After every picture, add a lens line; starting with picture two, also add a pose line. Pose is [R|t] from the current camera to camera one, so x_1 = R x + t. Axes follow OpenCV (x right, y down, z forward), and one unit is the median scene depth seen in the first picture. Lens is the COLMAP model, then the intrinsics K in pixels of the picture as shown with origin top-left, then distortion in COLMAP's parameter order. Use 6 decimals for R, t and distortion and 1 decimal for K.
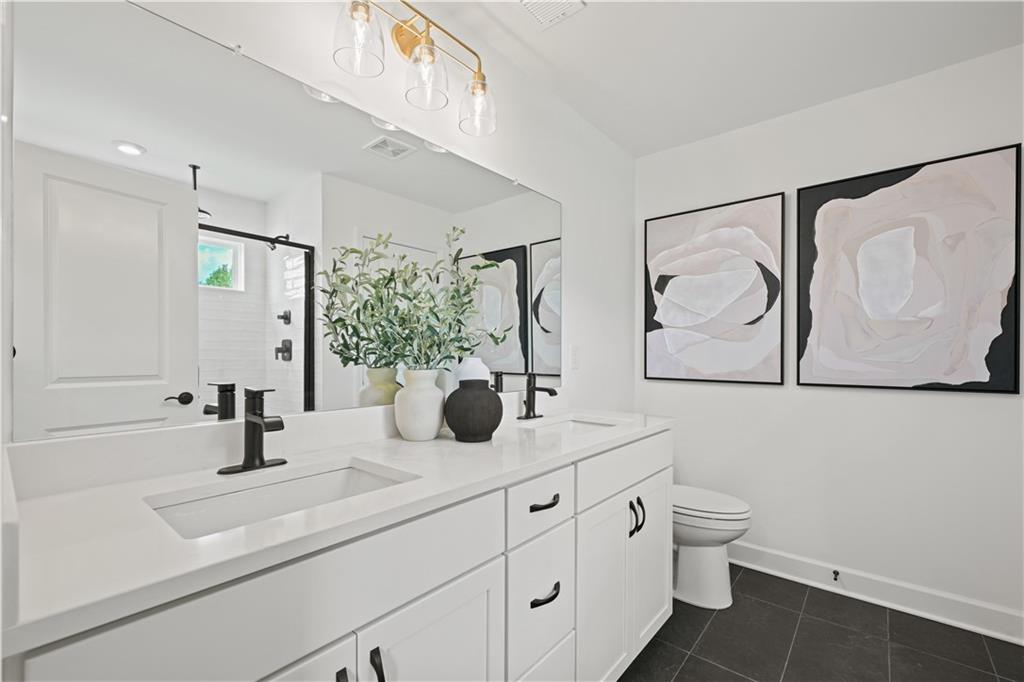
lens RADIAL K [[444.0, 0, 508.8], [0, 444.0, 344.8], [0, 0, 1]] dist [-0.002961, -0.000234]
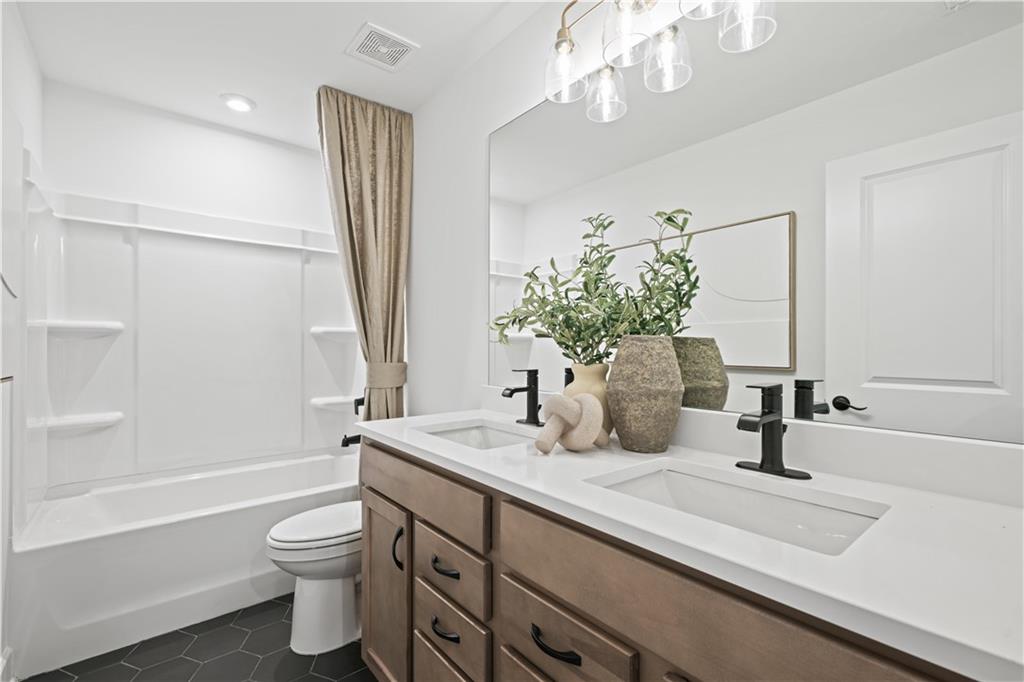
lens RADIAL K [[450.8, 0, 509.3], [0, 450.8, 344.6], [0, 0, 1]] dist [0.003015, 0.000037]
pose [[-0.186565, -0.008888, -0.982402, 0.501028], [0.000754, 0.999957, -0.009190, 0.005788], [0.982442, -0.002455, -0.186551, 0.603325]]
